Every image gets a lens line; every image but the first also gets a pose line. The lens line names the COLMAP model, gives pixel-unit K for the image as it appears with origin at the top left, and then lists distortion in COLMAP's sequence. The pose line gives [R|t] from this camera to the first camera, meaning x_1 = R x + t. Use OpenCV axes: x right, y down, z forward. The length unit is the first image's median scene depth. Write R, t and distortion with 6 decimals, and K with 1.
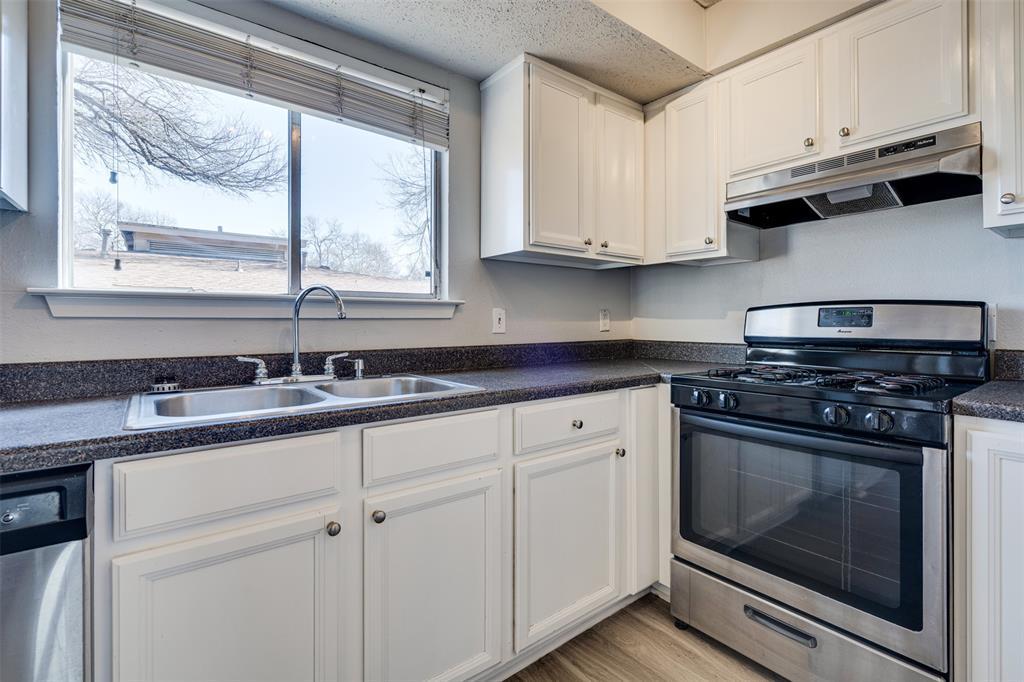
lens RADIAL K [[468.8, 0, 495.7], [0, 468.8, 320.1], [0, 0, 1]] dist [-0.003029, 0.001587]
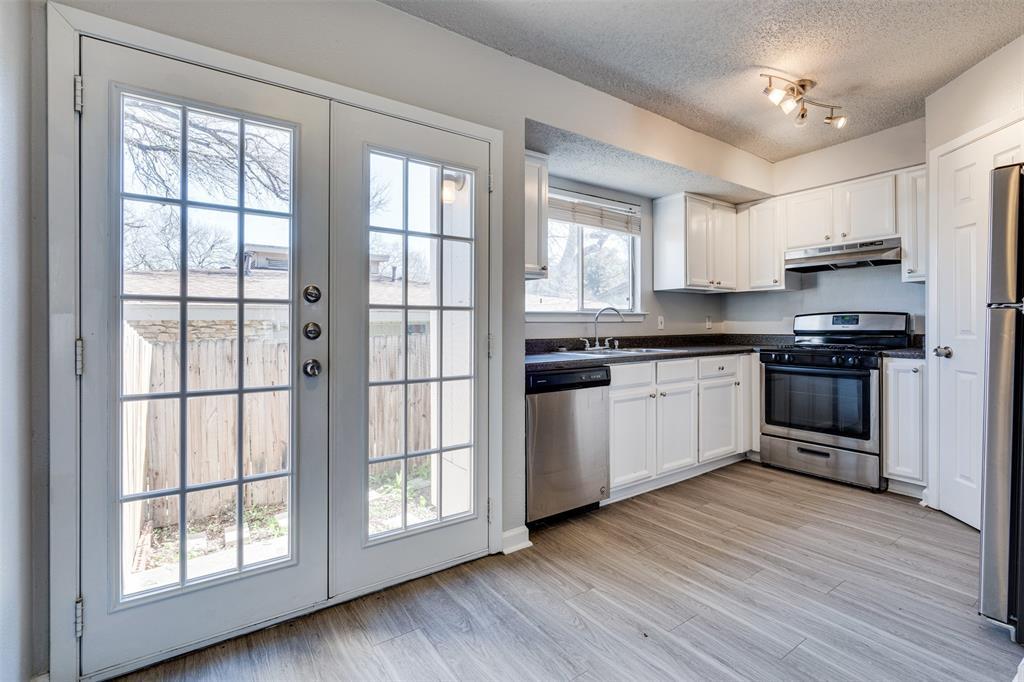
lens RADIAL K [[468.8, 0, 494.9], [0, 468.8, 326.8], [0, 0, 1]] dist [-0.003029, 0.001587]
pose [[0.998995, -0.005537, -0.044469, -0.713145], [0.005805, 0.999966, 0.005891, 0.002964], [0.044434, -0.006144, 0.998993, -1.141553]]
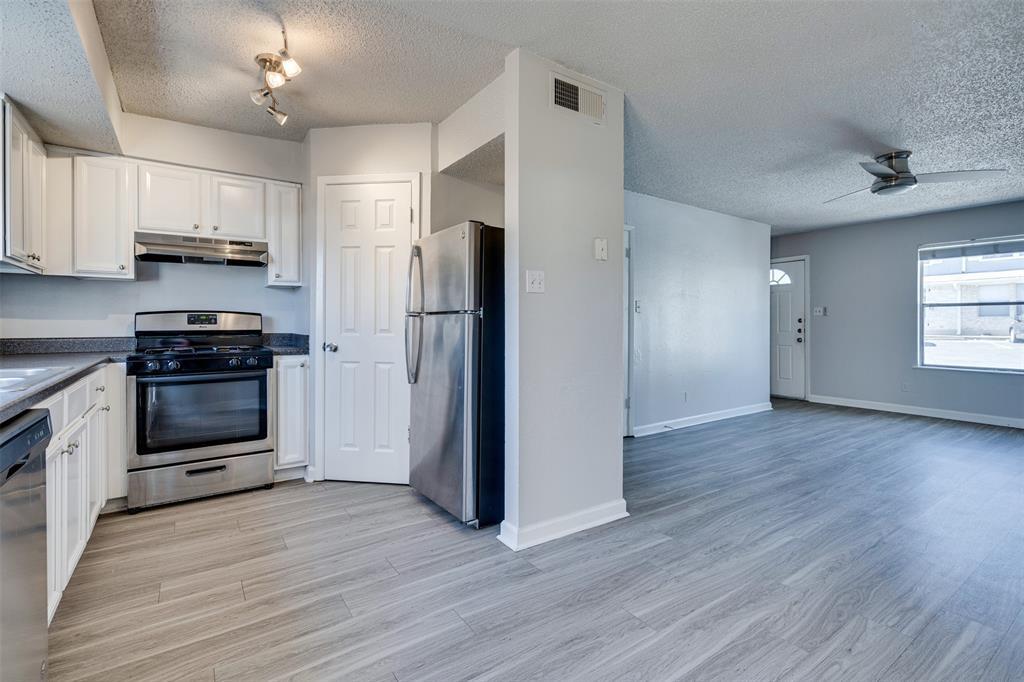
lens RADIAL K [[468.8, 0, 537.3], [0, 468.8, 324.7], [0, 0, 1]] dist [-0.003029, 0.001587]
pose [[0.002261, -0.004984, 0.999985, -1.169223], [-0.003467, 0.999982, 0.004991, 0.001116], [-0.999991, -0.003478, 0.002244, -0.363748]]
